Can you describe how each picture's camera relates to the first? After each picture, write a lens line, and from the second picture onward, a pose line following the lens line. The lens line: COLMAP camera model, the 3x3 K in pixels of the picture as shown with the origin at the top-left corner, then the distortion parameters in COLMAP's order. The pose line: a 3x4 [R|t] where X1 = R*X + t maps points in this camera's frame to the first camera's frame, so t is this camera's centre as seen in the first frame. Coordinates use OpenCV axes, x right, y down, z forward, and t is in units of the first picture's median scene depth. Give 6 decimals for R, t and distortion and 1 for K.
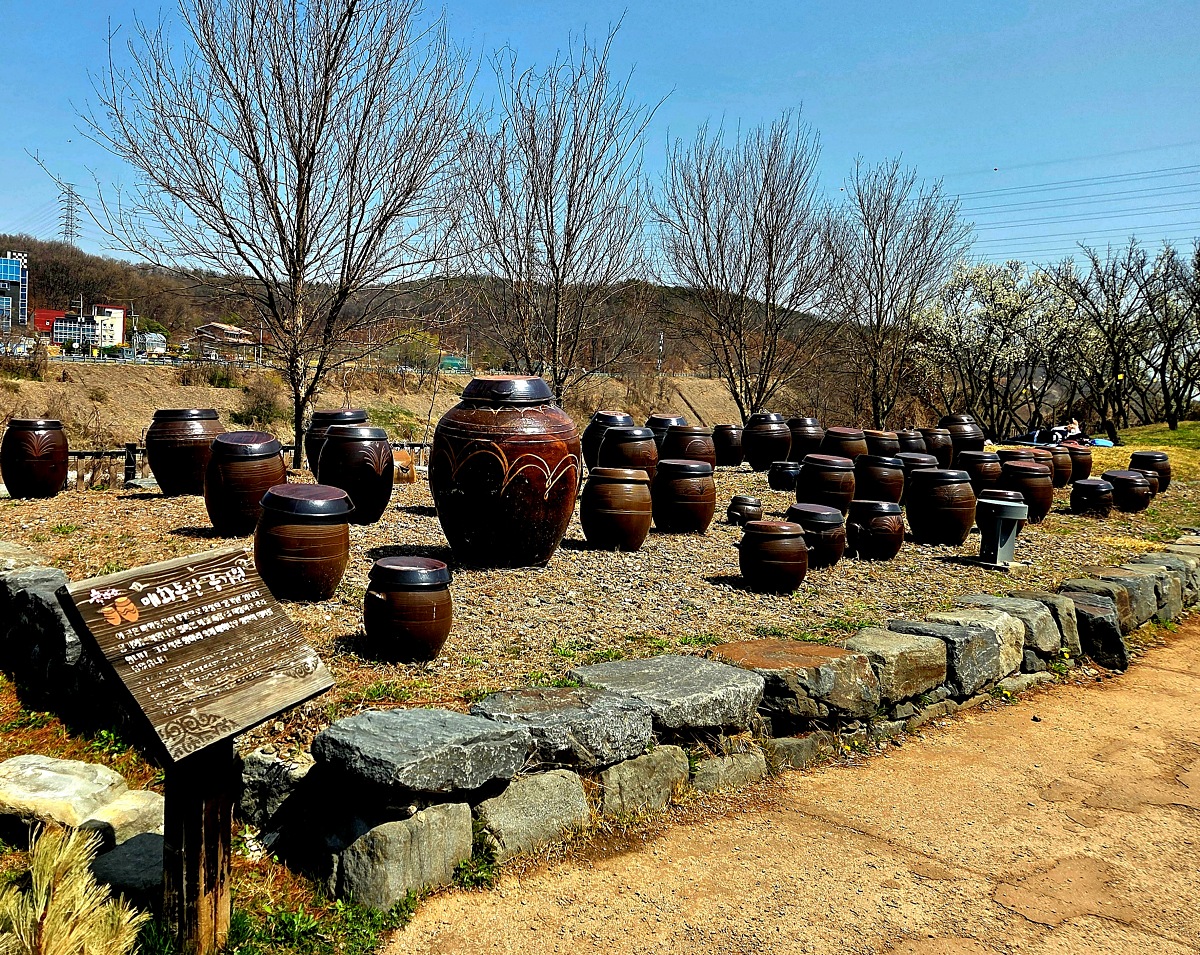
lens RADIAL K [[886.9, 0, 600.1], [0, 886.9, 477.7], [0, 0, 1]] dist [-0.005419, -0.001766]
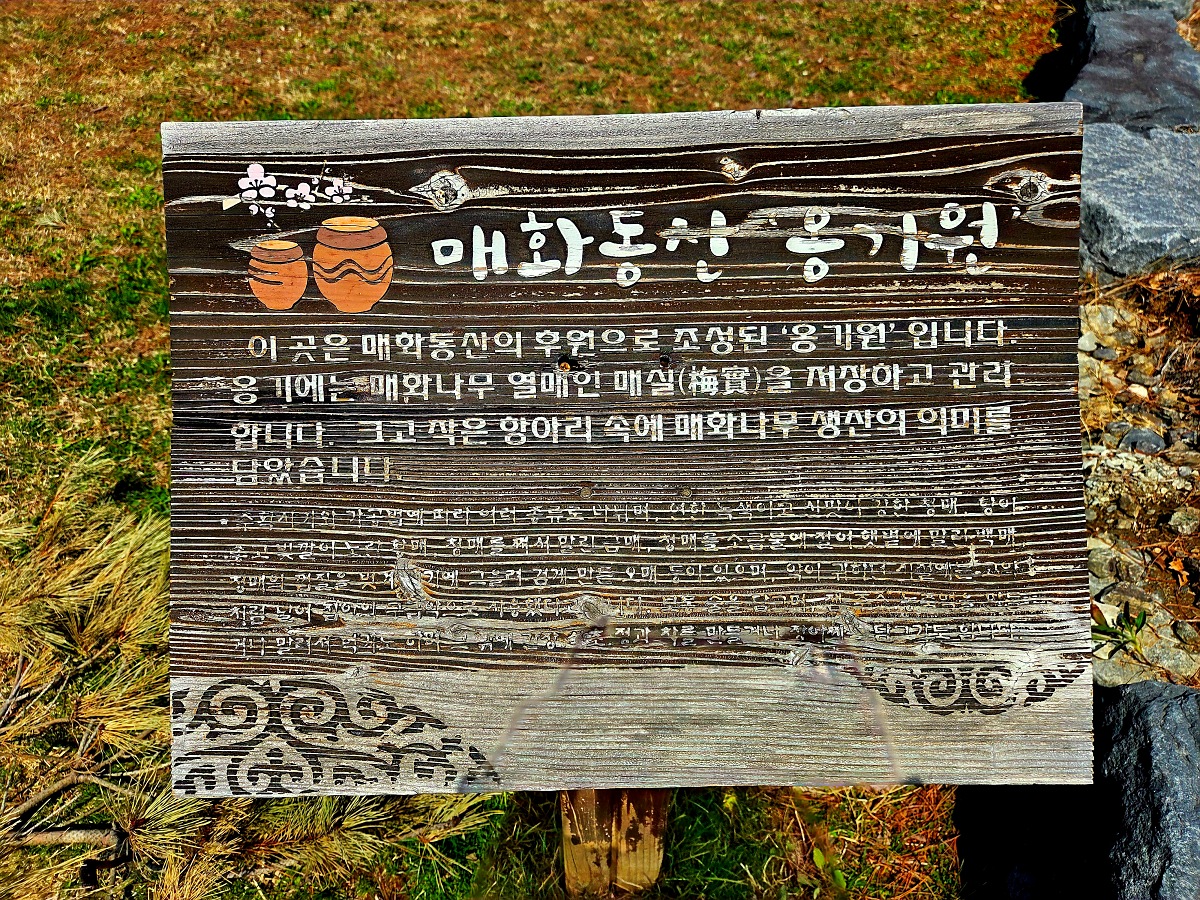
lens RADIAL K [[800.1, 0, 599.4], [0, 800.1, 449.7], [0, 0, 1]] dist [0.035289, -0.000701]
pose [[0.279114, 0.614910, -0.737551, -0.264689], [-0.069770, 0.779032, 0.623090, 0.022342], [0.957720, -0.122454, 0.260341, 0.971574]]
